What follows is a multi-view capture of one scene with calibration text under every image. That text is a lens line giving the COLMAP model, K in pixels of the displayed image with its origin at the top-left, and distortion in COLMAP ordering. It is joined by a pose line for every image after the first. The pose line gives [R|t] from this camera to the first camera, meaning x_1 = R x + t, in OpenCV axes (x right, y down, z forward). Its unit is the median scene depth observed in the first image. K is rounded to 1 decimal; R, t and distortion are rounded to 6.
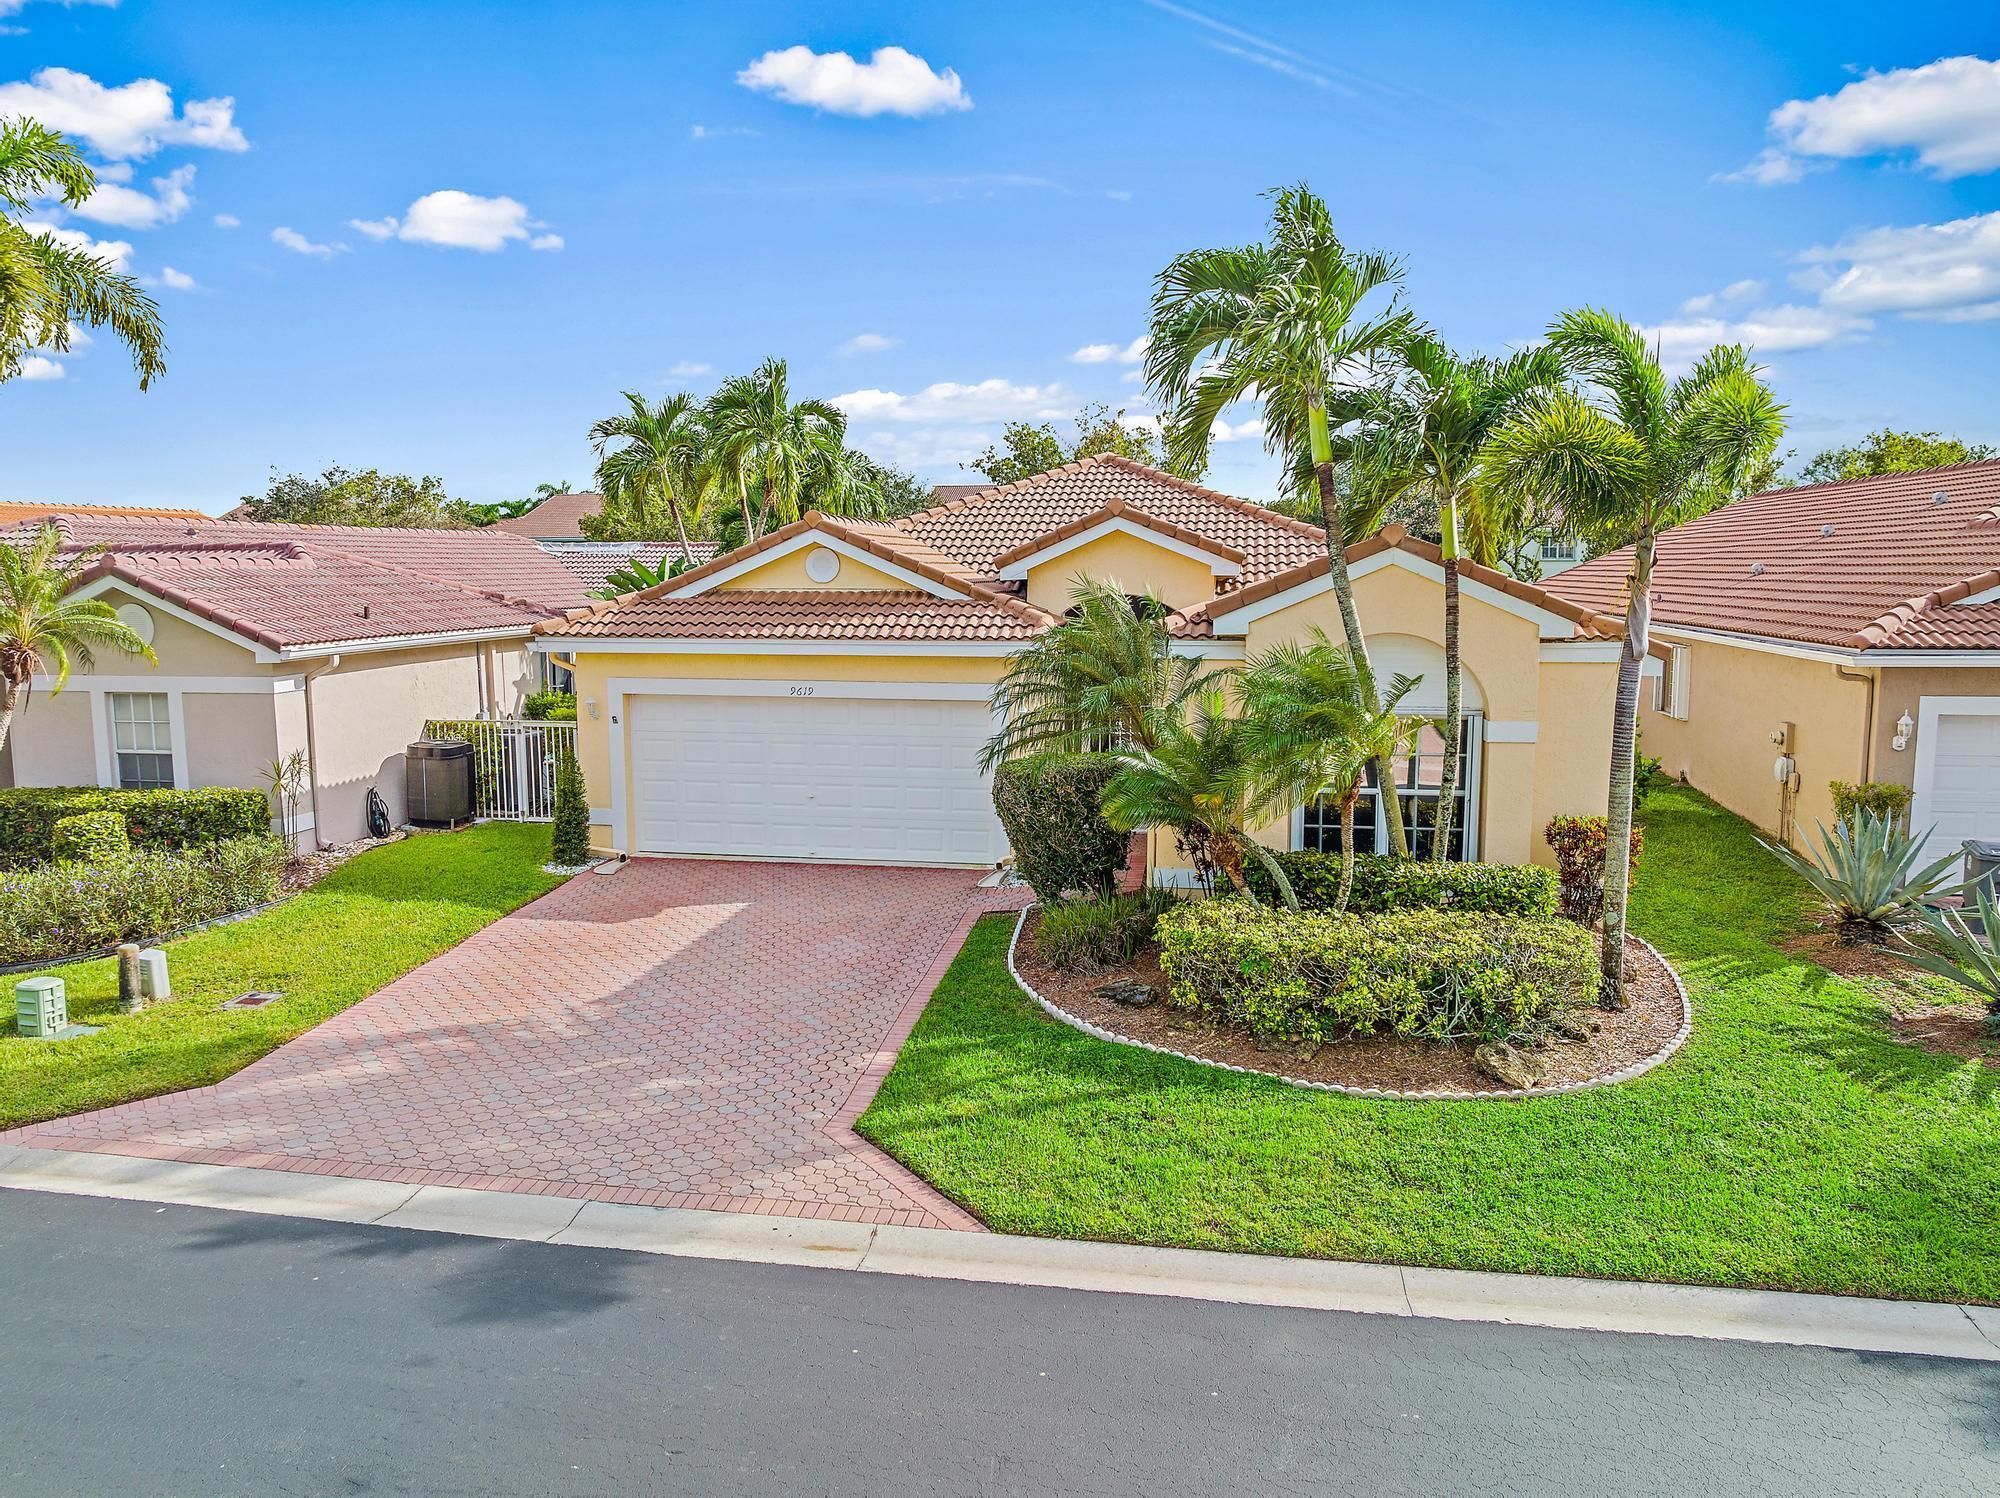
lens RADIAL K [[1468.7, 0, 1000.0], [0, 1468.7, 749.0], [0, 0, 1]] dist [-0.042720, 0.001923]
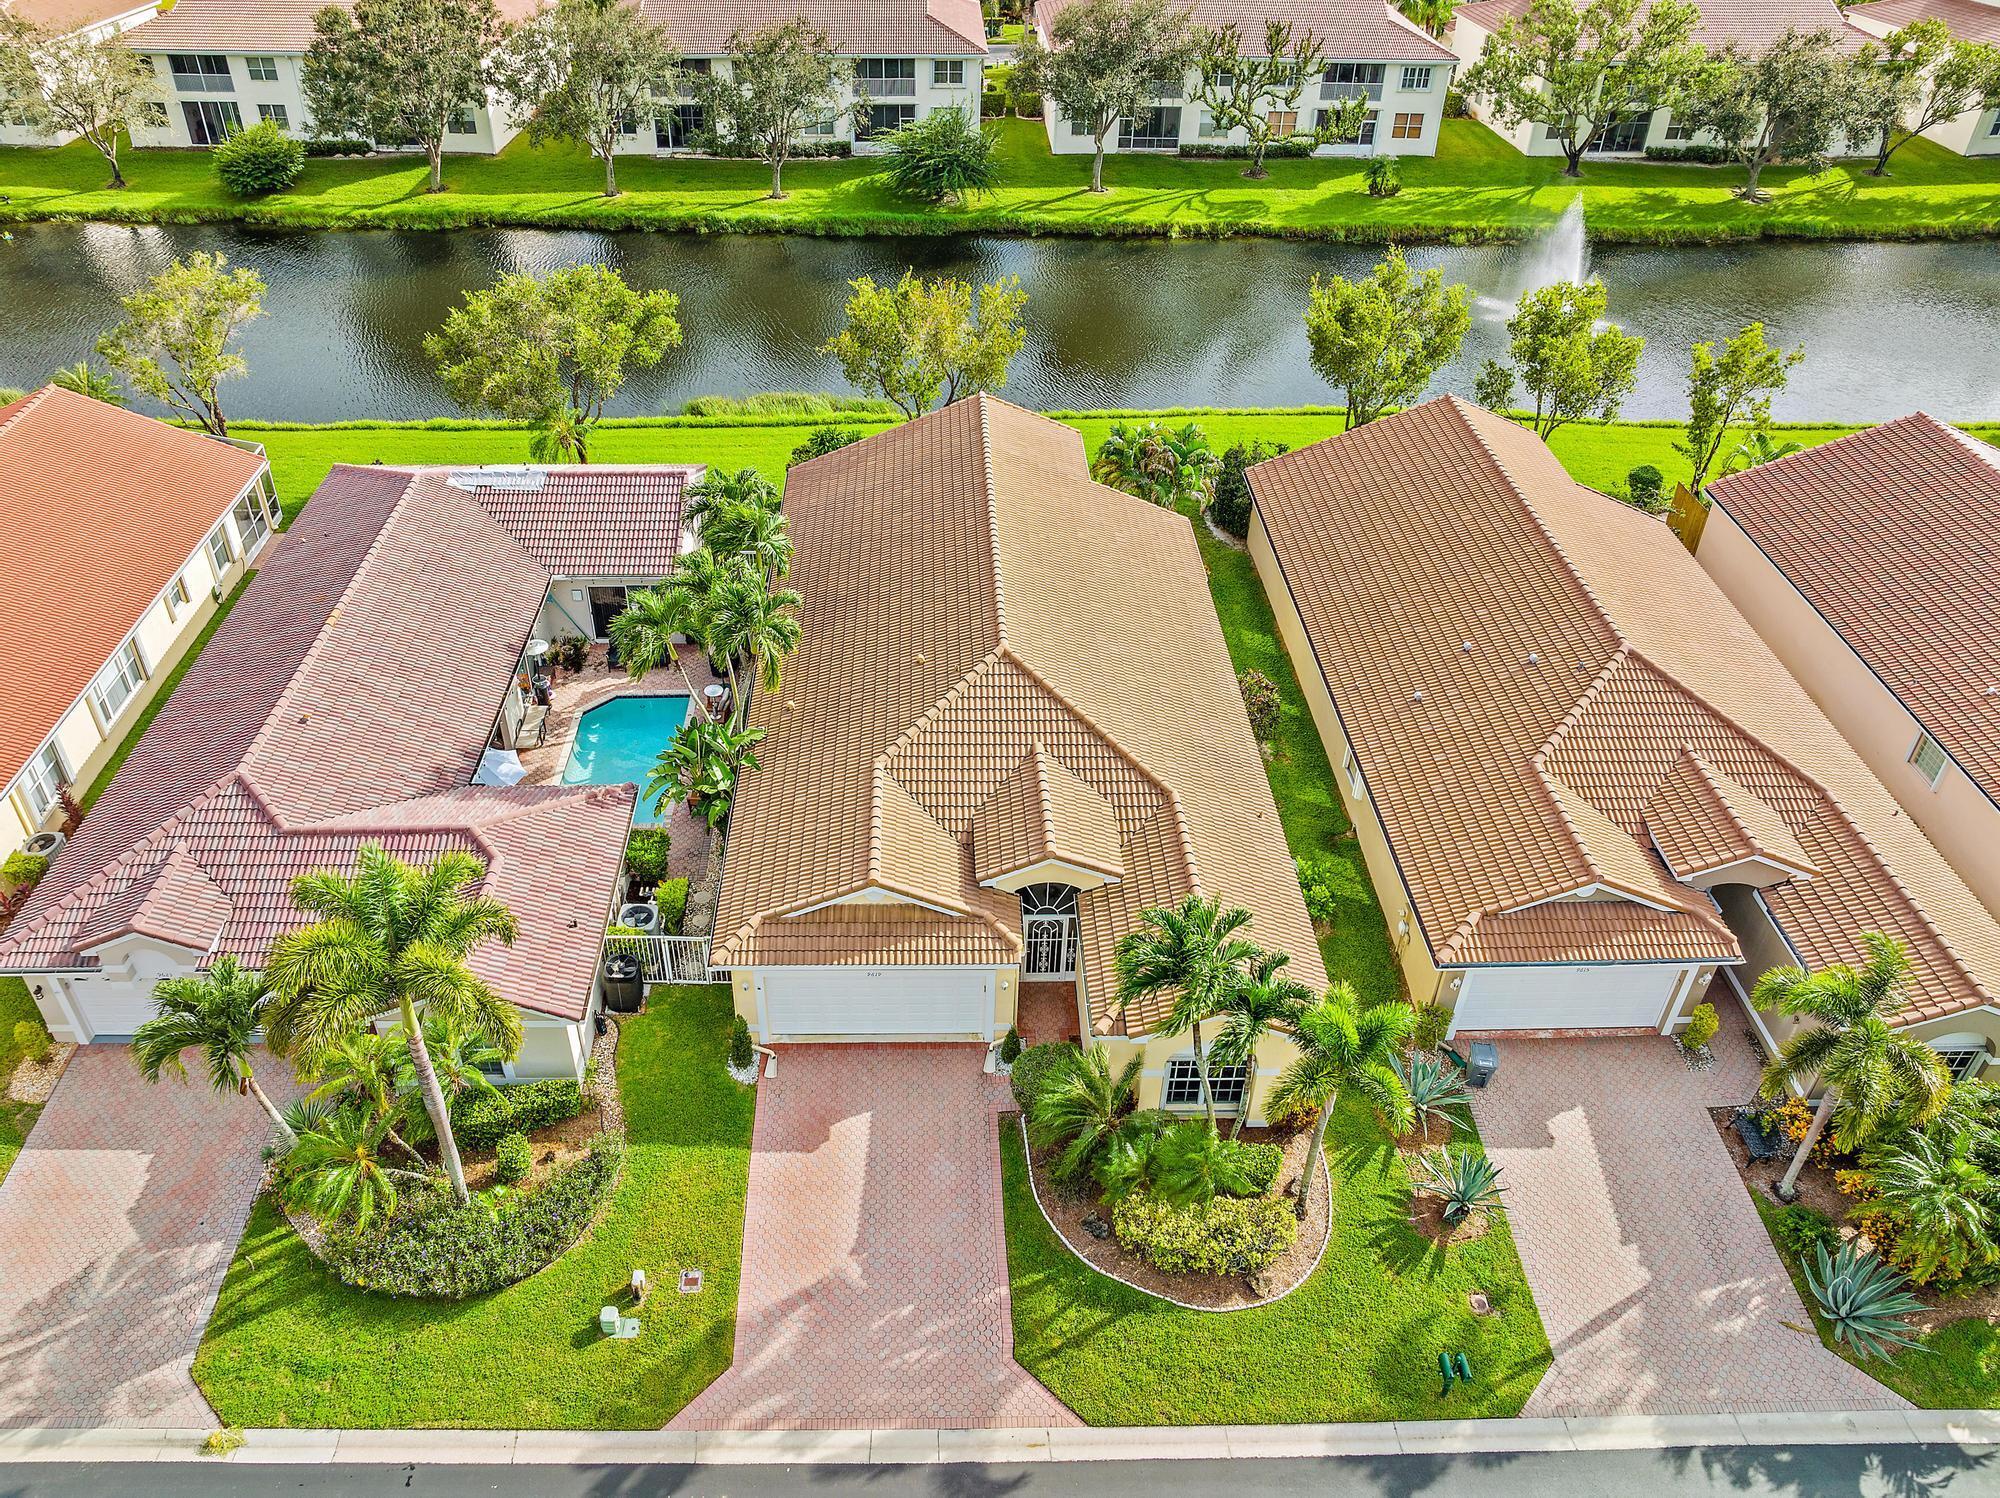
lens RADIAL K [[1468.7, 0, 1000.0], [0, 1468.7, 749.0], [0, 0, 1]] dist [-0.042720, 0.001923]
pose [[0.980778, -0.100321, 0.167365, -0.387652], [0.020192, 0.905289, 0.424317, -1.559855], [-0.194081, -0.412781, 0.889913, -0.719579]]
